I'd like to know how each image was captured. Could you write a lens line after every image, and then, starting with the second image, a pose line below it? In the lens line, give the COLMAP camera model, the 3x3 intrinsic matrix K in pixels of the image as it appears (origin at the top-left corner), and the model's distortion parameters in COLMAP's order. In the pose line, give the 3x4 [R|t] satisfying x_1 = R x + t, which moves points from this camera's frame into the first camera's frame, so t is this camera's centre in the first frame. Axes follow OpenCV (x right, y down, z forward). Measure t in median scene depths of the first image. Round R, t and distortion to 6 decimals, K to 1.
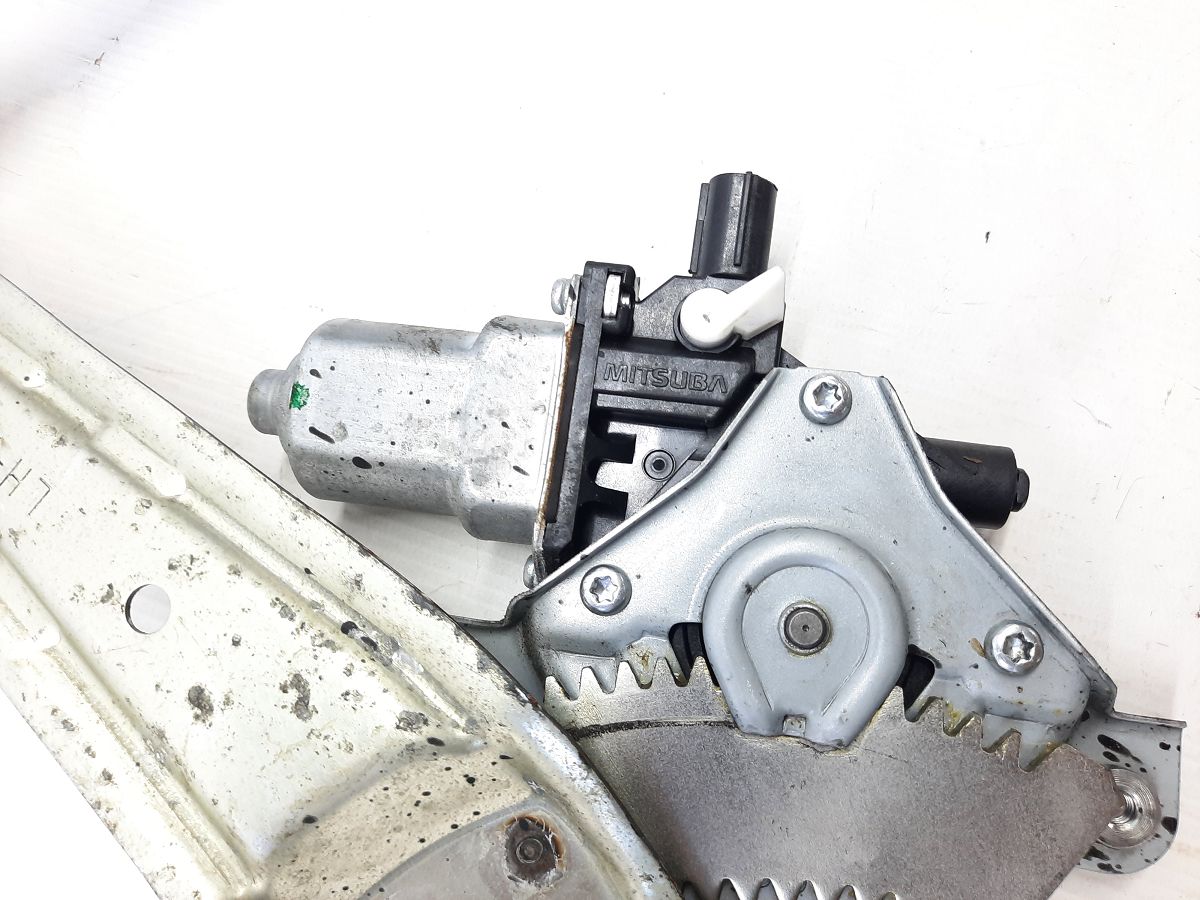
lens RADIAL K [[891.7, 0, 600.0], [0, 891.7, 450.0], [0, 0, 1]] dist [-0.021121, -0.003036]
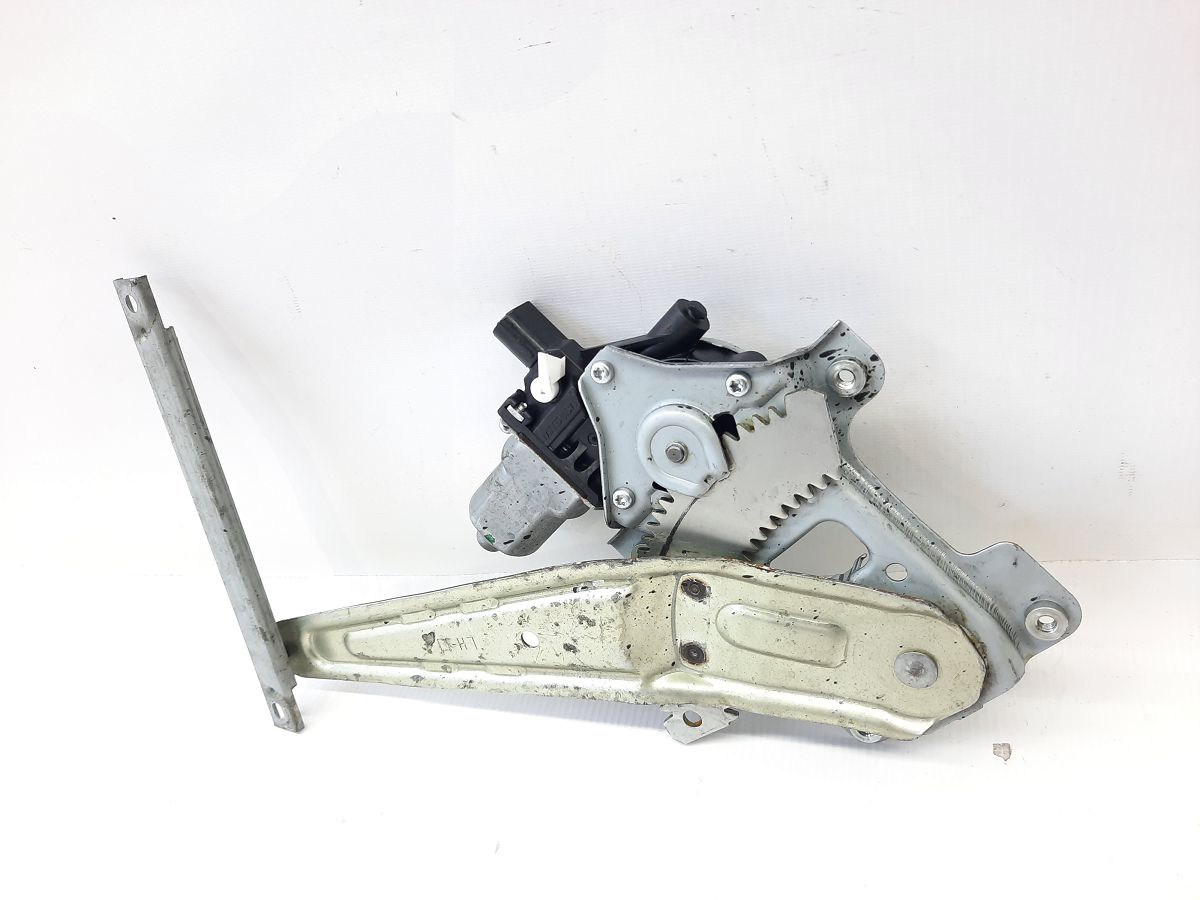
lens RADIAL K [[891.7, 0, 600.0], [0, 891.7, 450.0], [0, 0, 1]] dist [-0.021121, -0.003036]
pose [[0.509717, -0.741580, -0.436175, 1.056707], [0.834660, 0.549187, 0.041668, -0.049983], [0.208642, -0.385297, 0.898897, -0.976703]]
